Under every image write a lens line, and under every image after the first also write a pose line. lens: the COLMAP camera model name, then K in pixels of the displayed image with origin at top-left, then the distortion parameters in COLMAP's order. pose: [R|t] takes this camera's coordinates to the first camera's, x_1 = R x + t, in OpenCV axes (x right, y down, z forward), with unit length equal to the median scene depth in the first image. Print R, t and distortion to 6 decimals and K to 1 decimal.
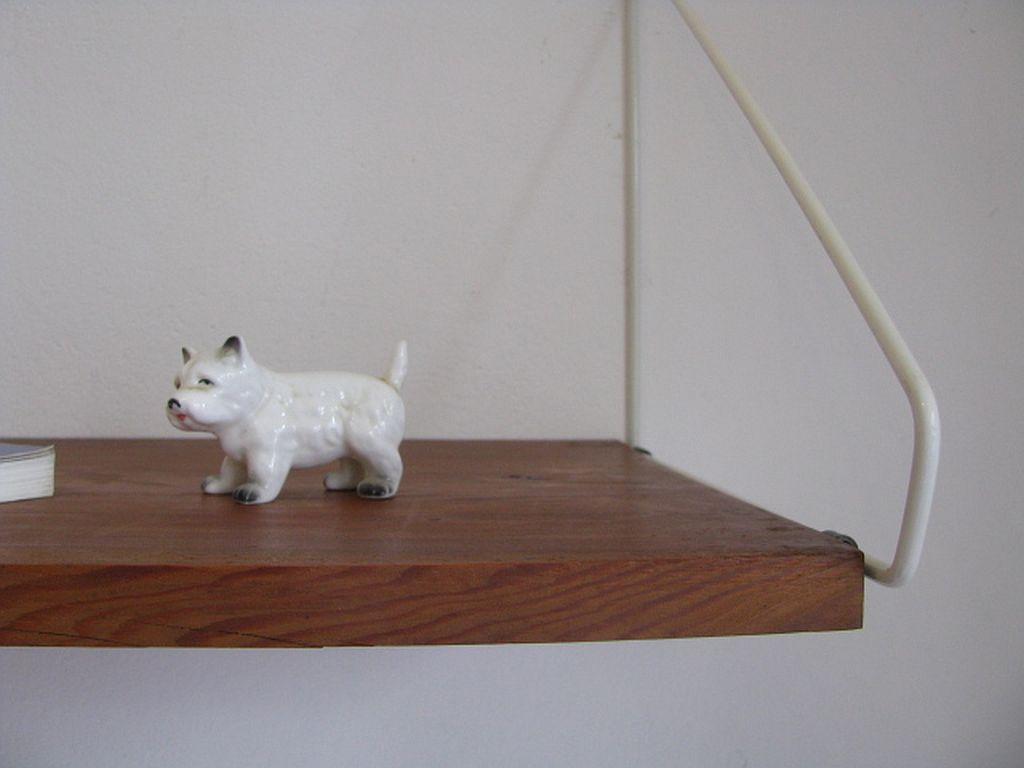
lens RADIAL K [[1075.4, 0, 501.1], [0, 1075.4, 368.3], [0, 0, 1]] dist [-0.222482, 0.257672]
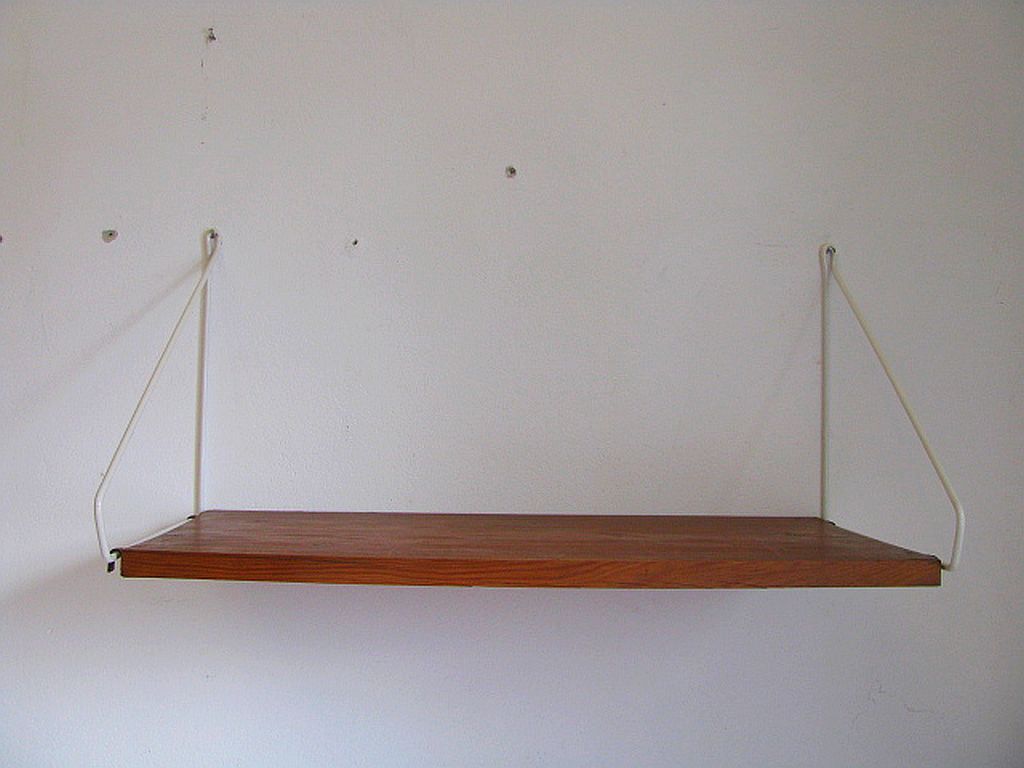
lens RADIAL K [[1075.4, 0, 501.1], [0, 1075.4, 368.3], [0, 0, 1]] dist [-0.222482, 0.257672]
pose [[0.997707, 0.015033, -0.065993, -0.698643], [-0.017663, 0.999065, -0.039449, -0.239826], [0.065338, 0.040524, 0.997040, -1.997445]]
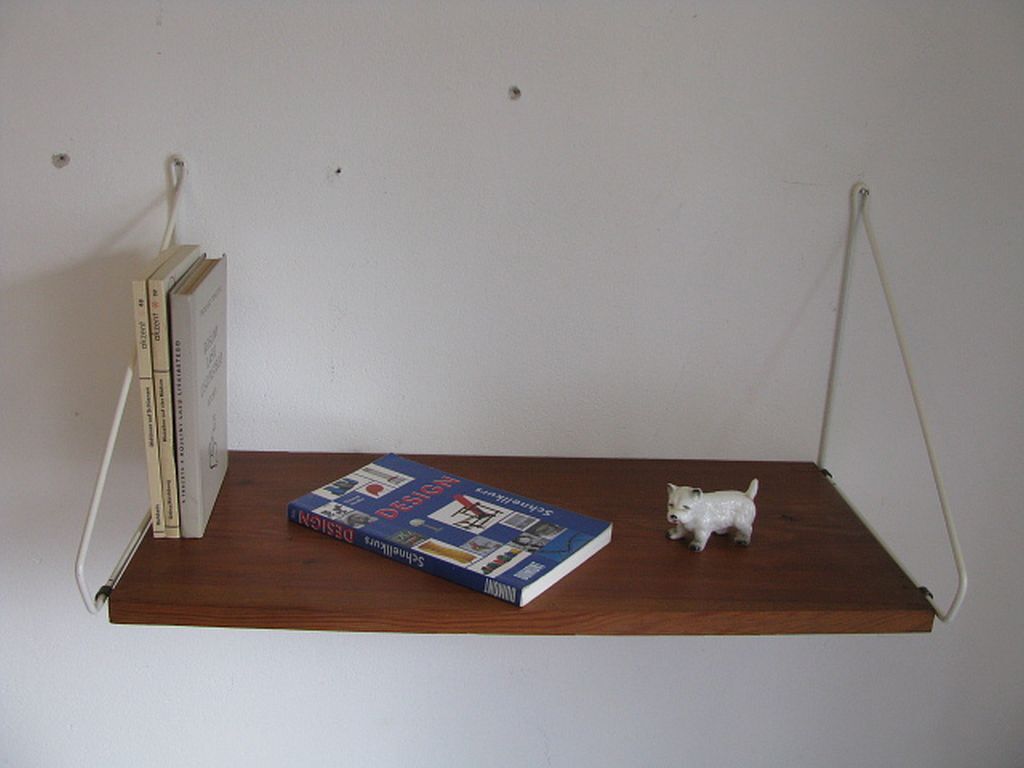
lens RADIAL K [[1075.4, 0, 501.1], [0, 1075.4, 368.3], [0, 0, 1]] dist [-0.222482, 0.257672]
pose [[0.997677, 0.059699, -0.032818, -0.810280], [-0.047851, 0.956982, 0.286175, -1.238691], [0.048490, -0.283940, 0.957615, -1.643004]]
